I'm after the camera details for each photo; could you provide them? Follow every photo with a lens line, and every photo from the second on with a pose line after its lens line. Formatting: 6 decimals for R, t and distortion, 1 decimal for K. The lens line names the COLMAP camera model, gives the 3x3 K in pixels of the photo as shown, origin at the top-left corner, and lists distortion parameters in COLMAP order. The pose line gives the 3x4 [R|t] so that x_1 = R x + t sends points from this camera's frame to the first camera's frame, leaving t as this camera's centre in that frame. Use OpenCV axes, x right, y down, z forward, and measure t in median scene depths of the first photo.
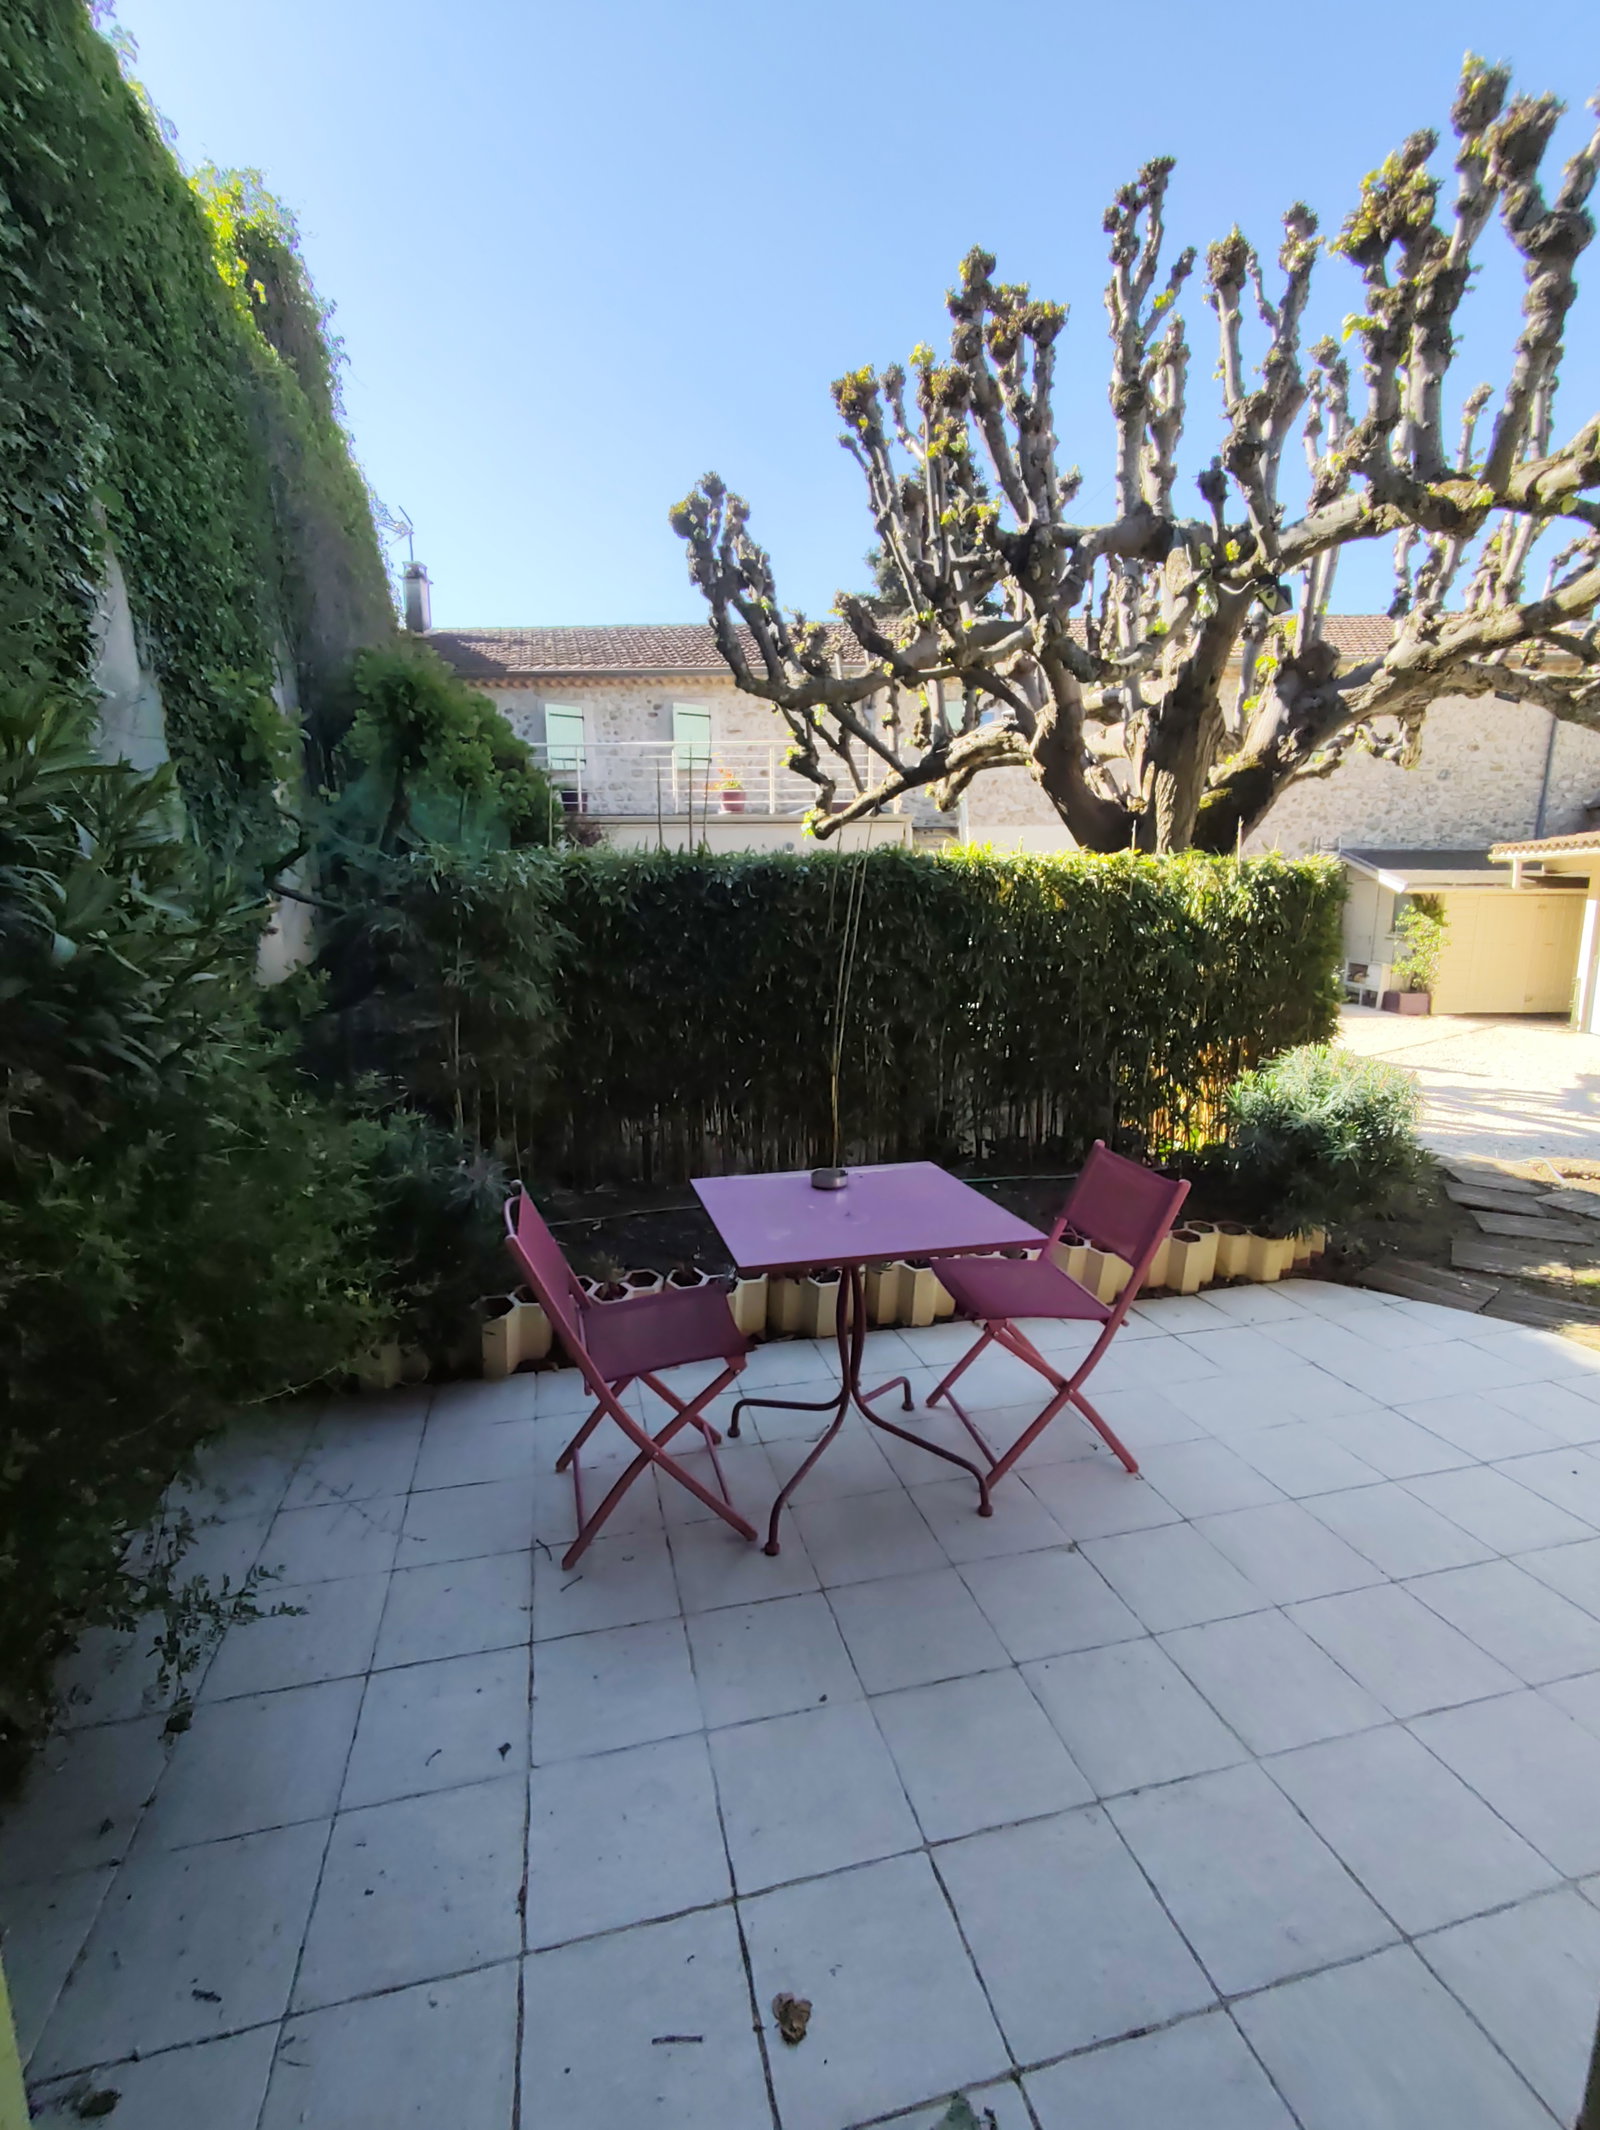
lens RADIAL K [[978.0, 0, 806.9], [0, 978.0, 1056.7], [0, 0, 1]] dist [0.037873, -0.008057]
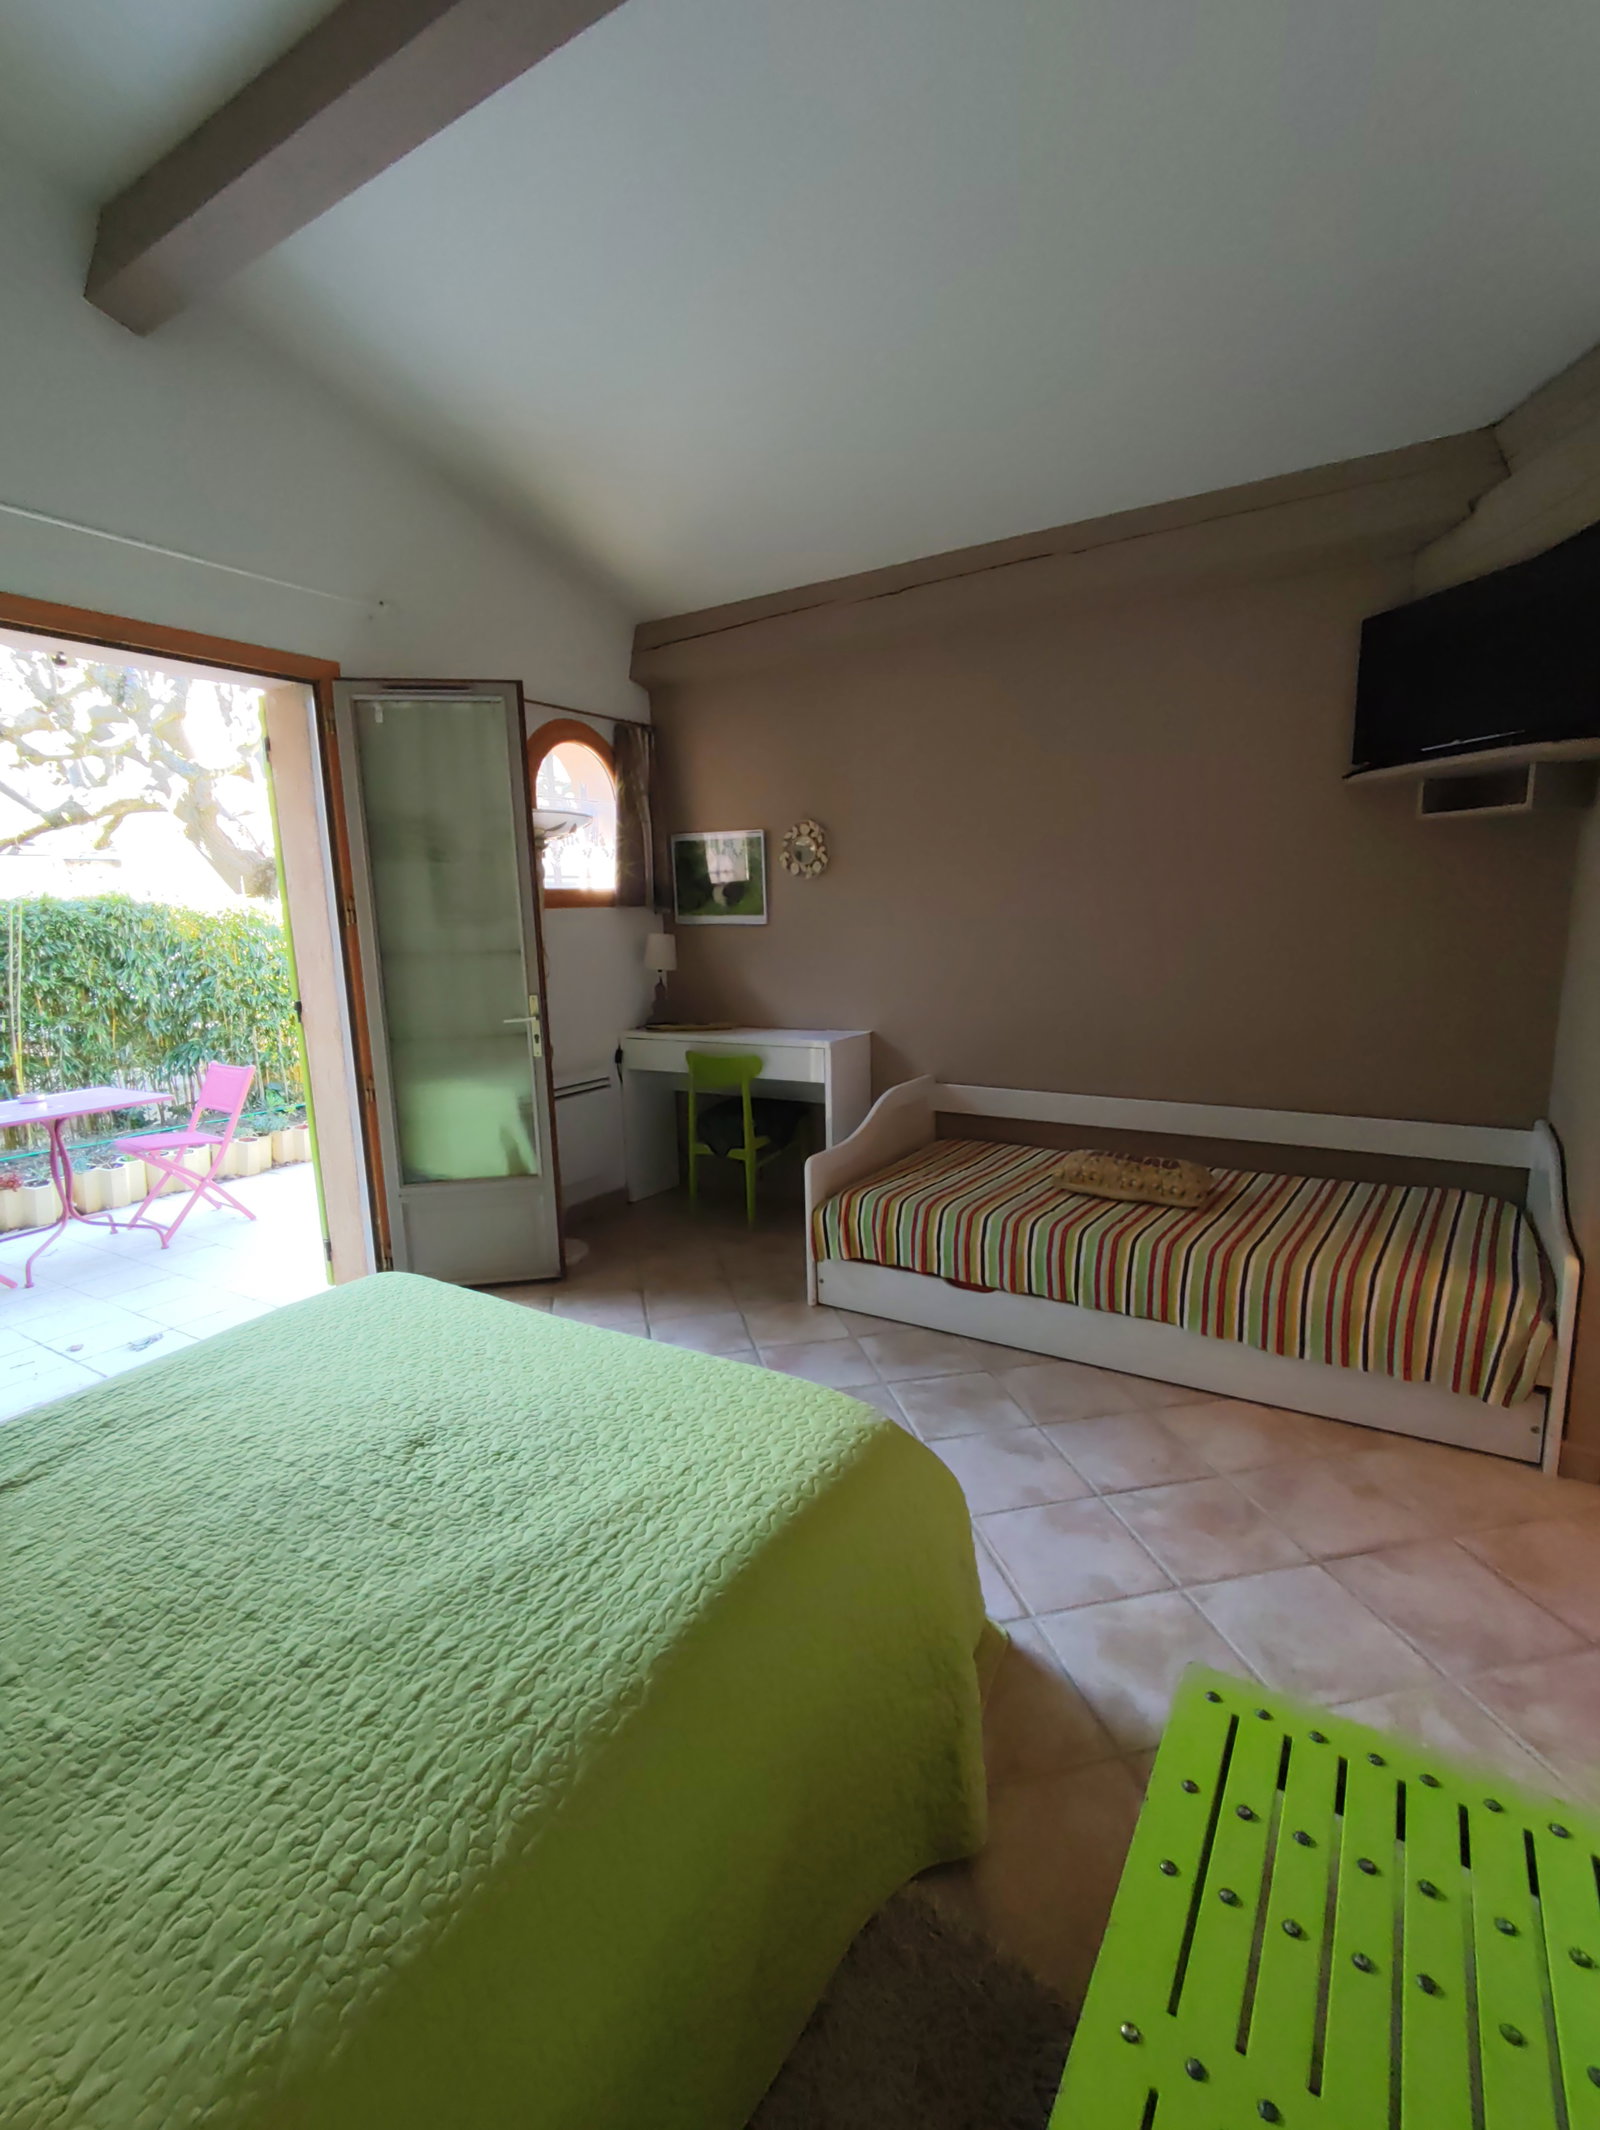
lens RADIAL K [[941.8, 0, 807.2], [0, 941.8, 1073.4], [0, 0, 1]] dist [-0.011662, -0.000053]
pose [[0.723708, -0.136397, 0.676493, -0.056656], [0.136946, 0.989163, 0.052935, 0.108635], [-0.676382, 0.054333, 0.734544, -0.666455]]
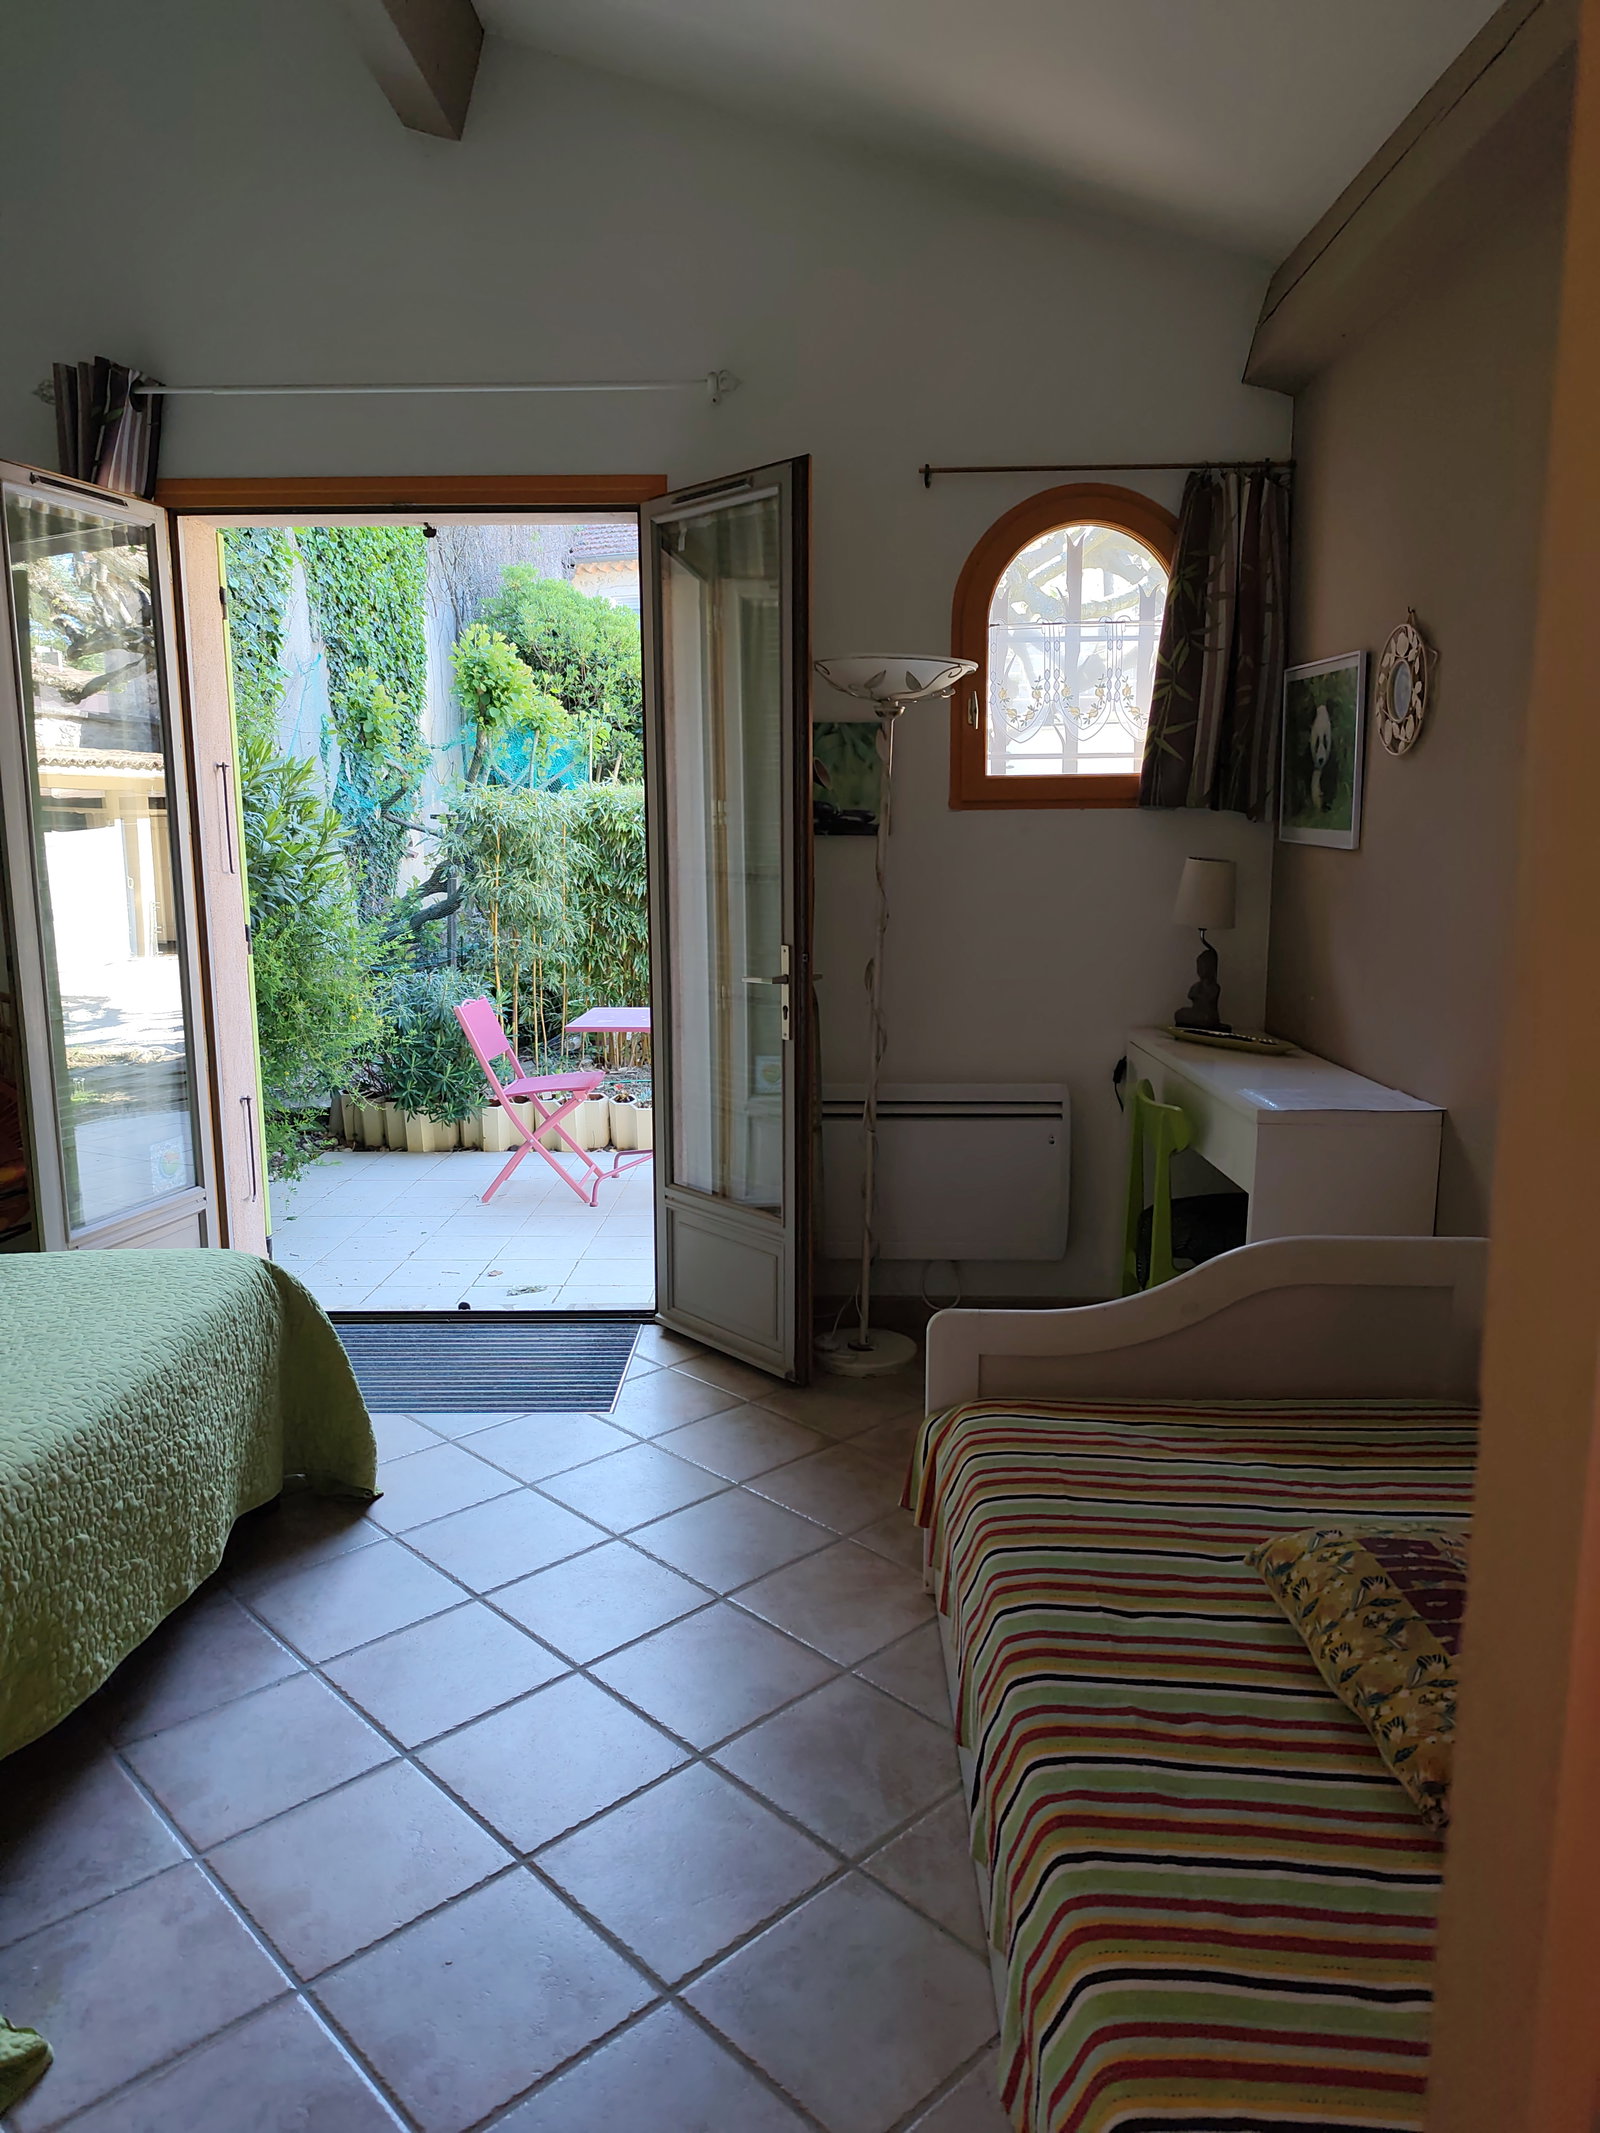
lens RADIAL K [[1473.9, 0, 800.0], [0, 1473.9, 1066.5], [0, 0, 1]] dist [0.011008, -0.012270]
pose [[0.963573, 0.041408, -0.264220, 0.489666], [-0.040545, 0.999140, 0.008722, 0.113143], [0.264354, 0.002308, 0.964423, -0.703348]]
